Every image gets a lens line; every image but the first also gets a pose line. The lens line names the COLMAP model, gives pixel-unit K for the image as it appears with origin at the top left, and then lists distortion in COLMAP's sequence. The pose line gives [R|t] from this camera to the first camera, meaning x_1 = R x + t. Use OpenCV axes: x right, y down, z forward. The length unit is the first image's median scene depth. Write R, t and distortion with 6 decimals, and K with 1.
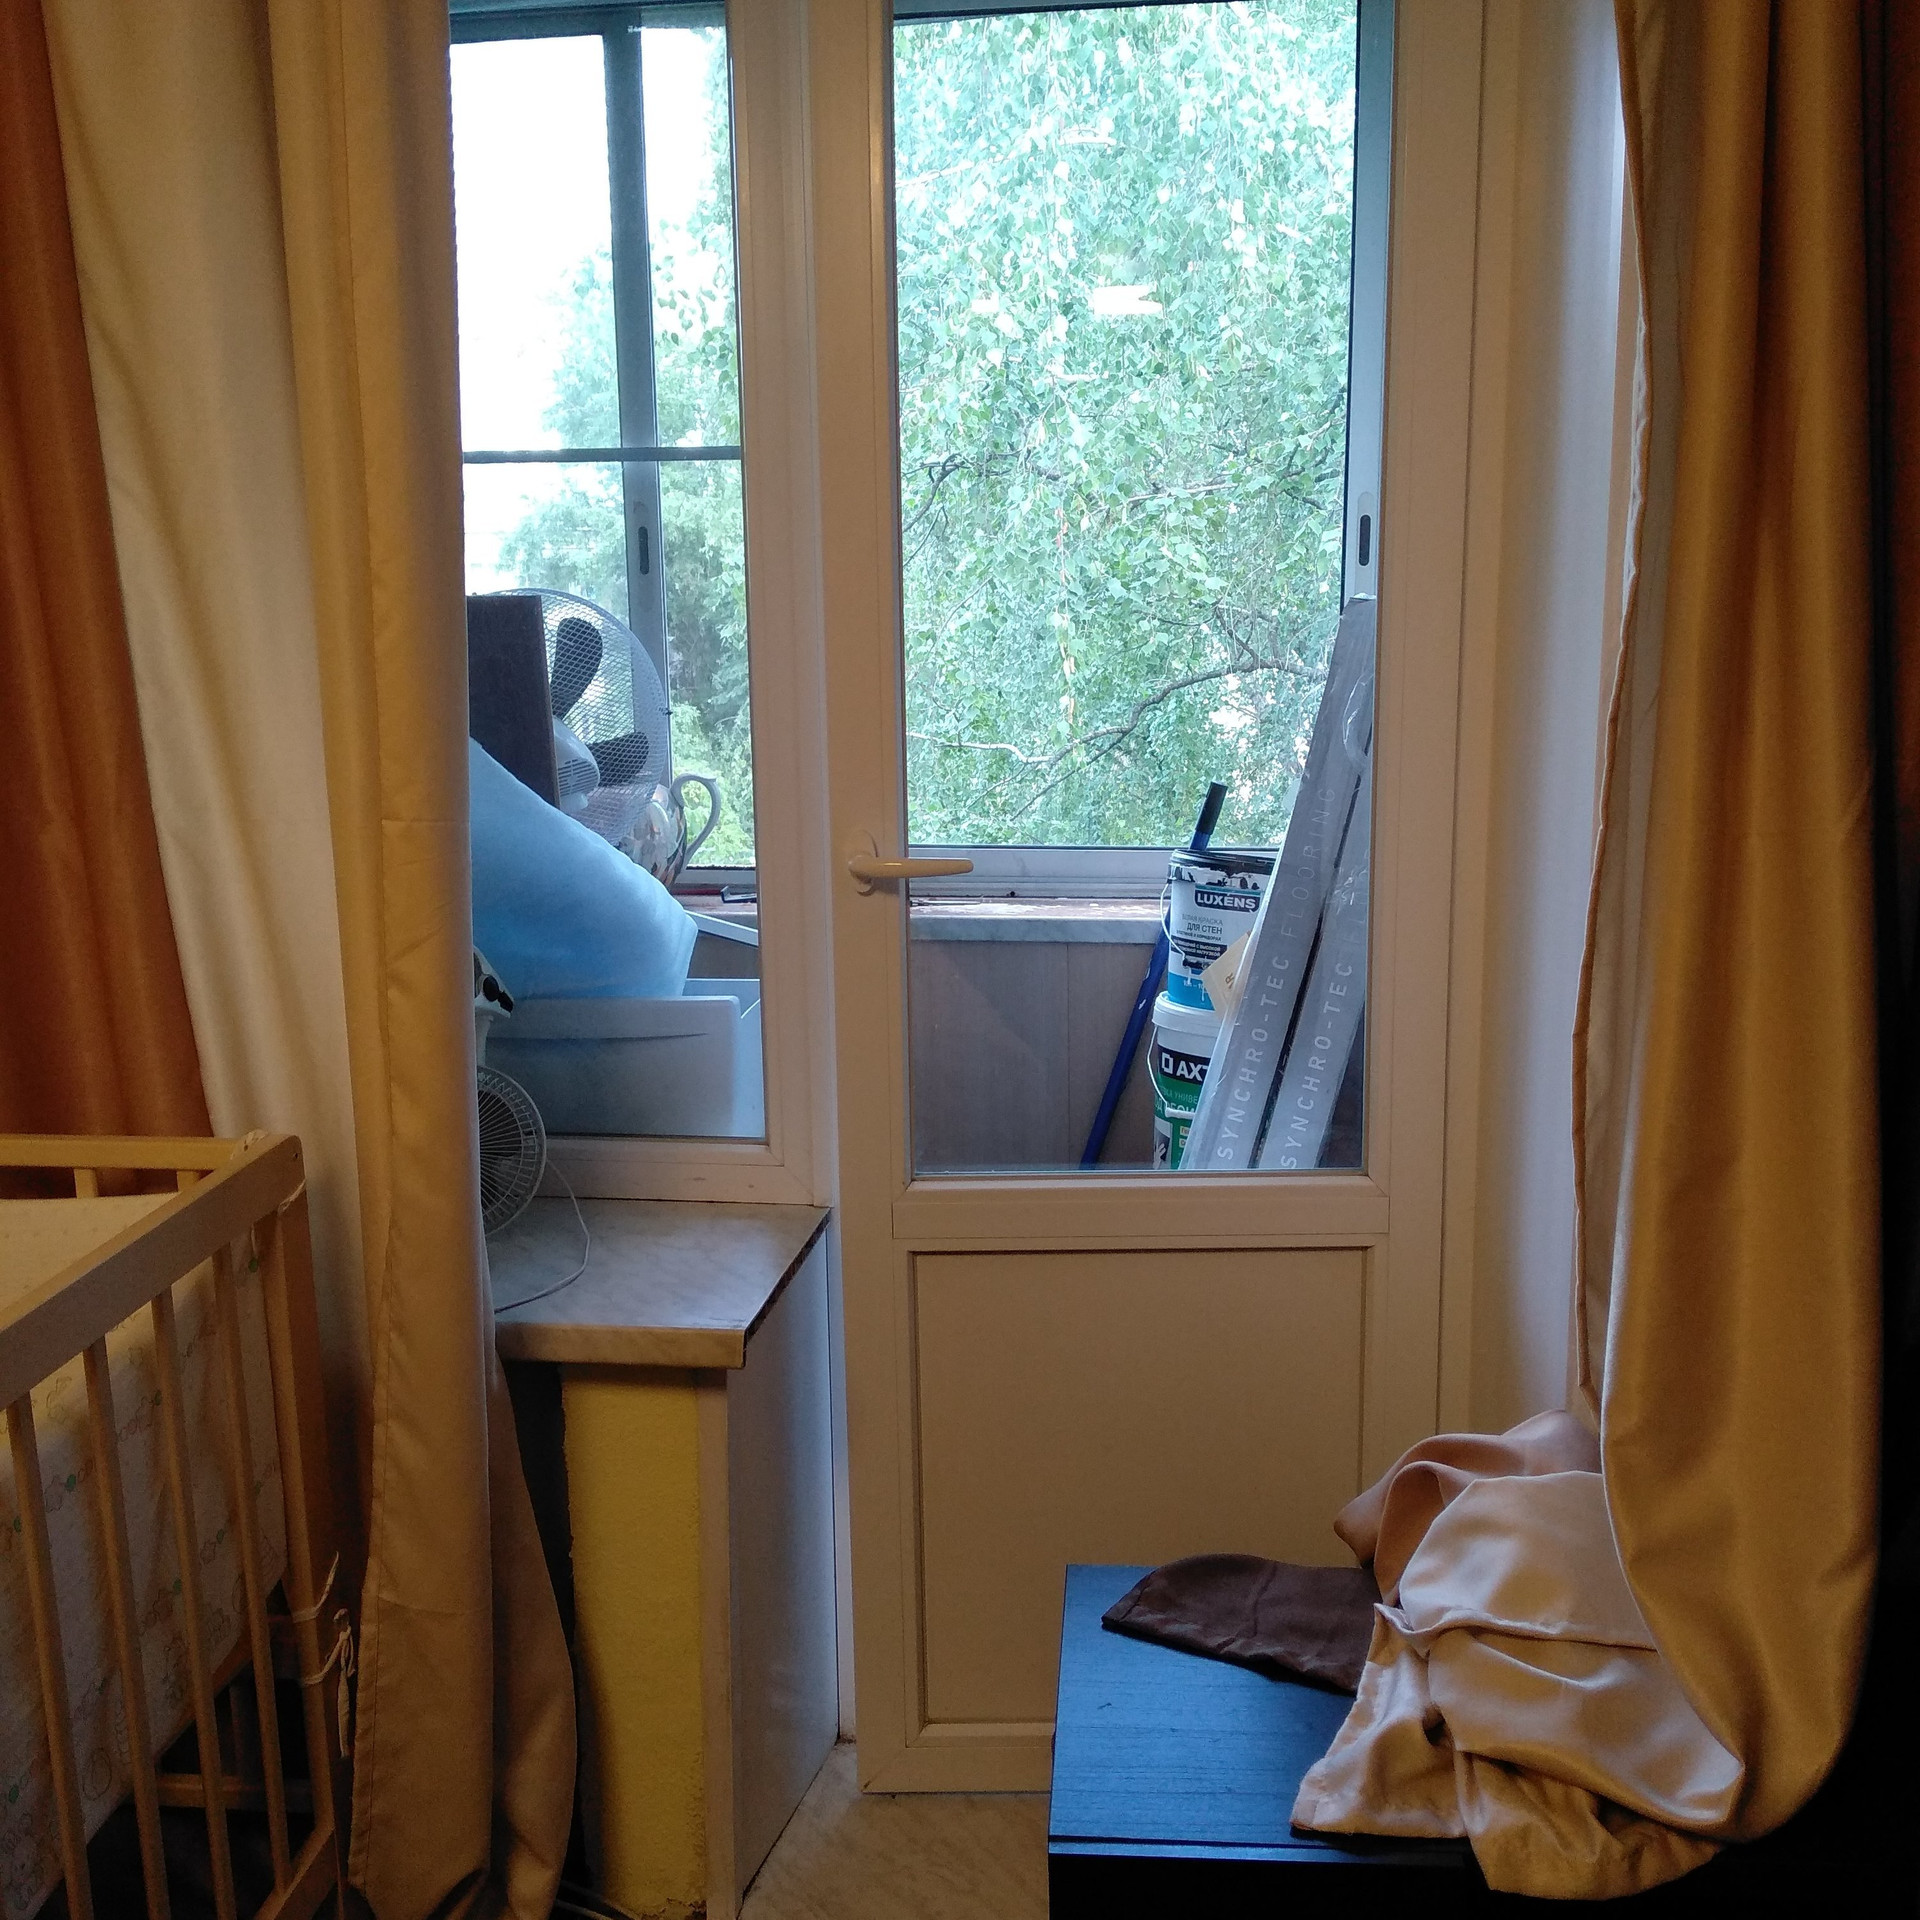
lens RADIAL K [[2011.2, 0, 971.9], [0, 2011.2, 957.9], [0, 0, 1]] dist [0.075907, -0.159647]
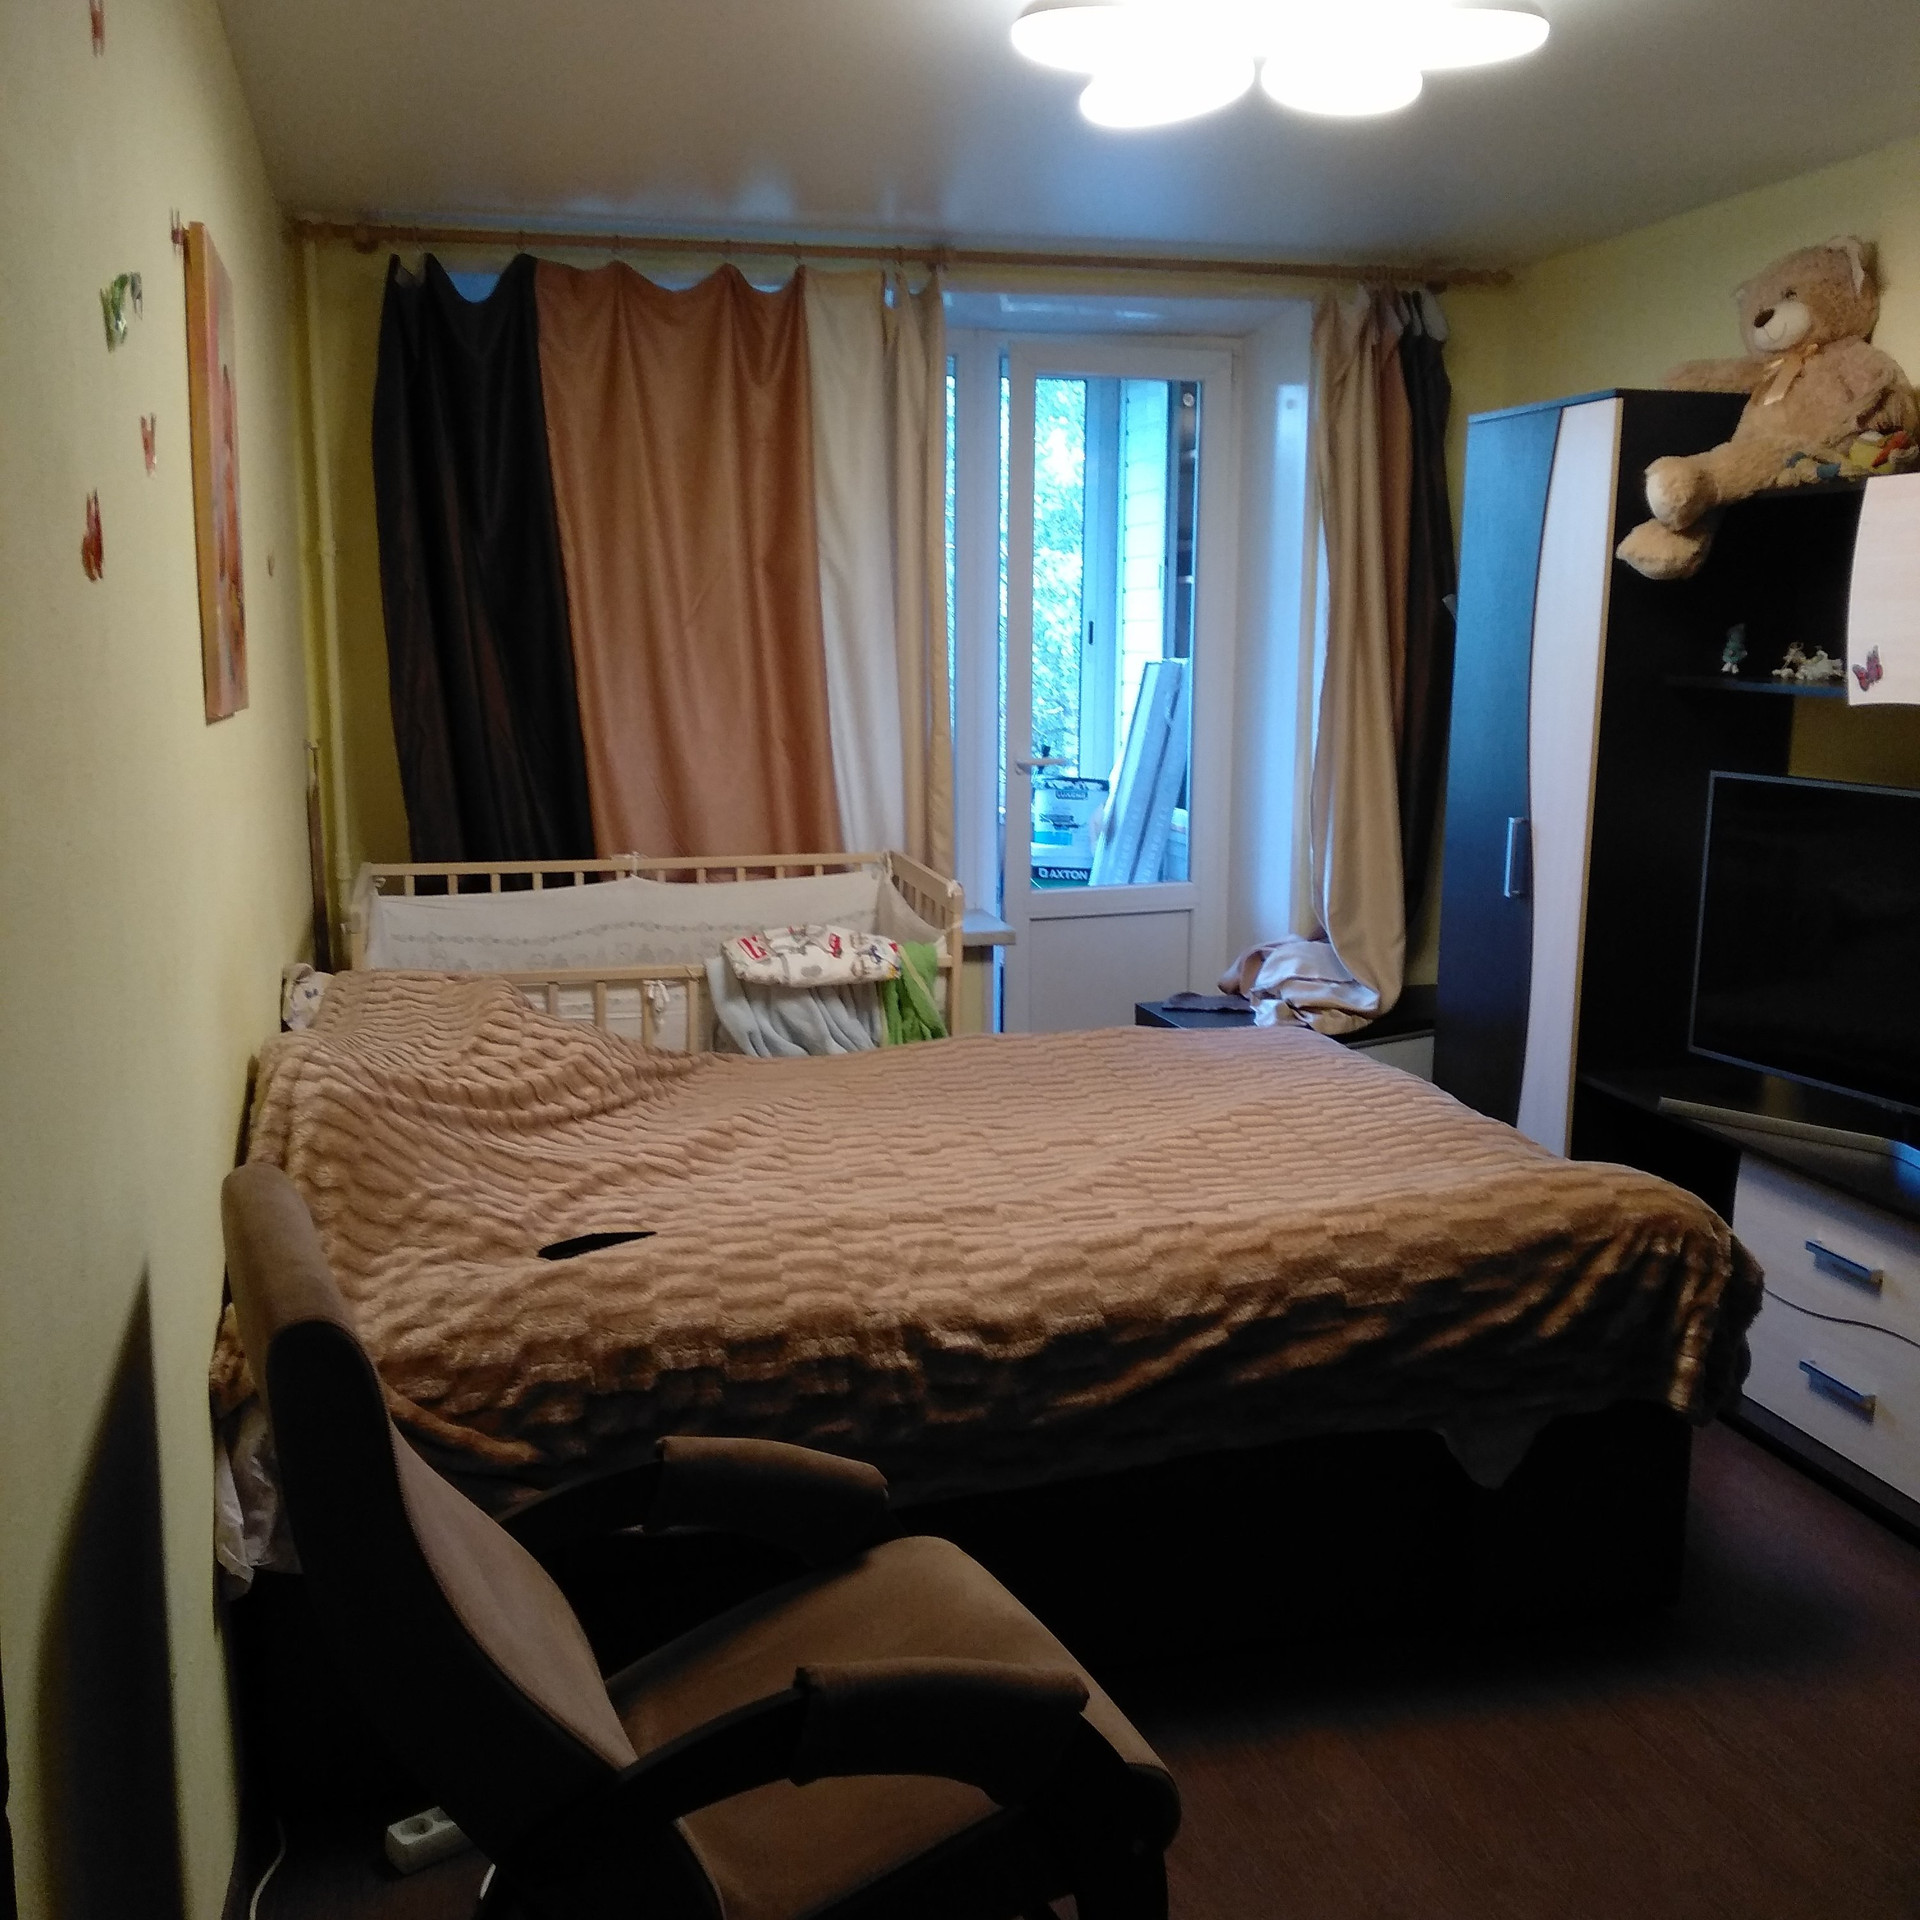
lens RADIAL K [[2011.2, 0, 971.9], [0, 2011.2, 957.9], [0, 0, 1]] dist [0.075907, -0.159647]
pose [[0.934753, -0.043432, 0.352633, -1.389767], [0.053386, 0.998402, -0.018548, 0.336806], [-0.351264, 0.036164, 0.935578, -1.862888]]
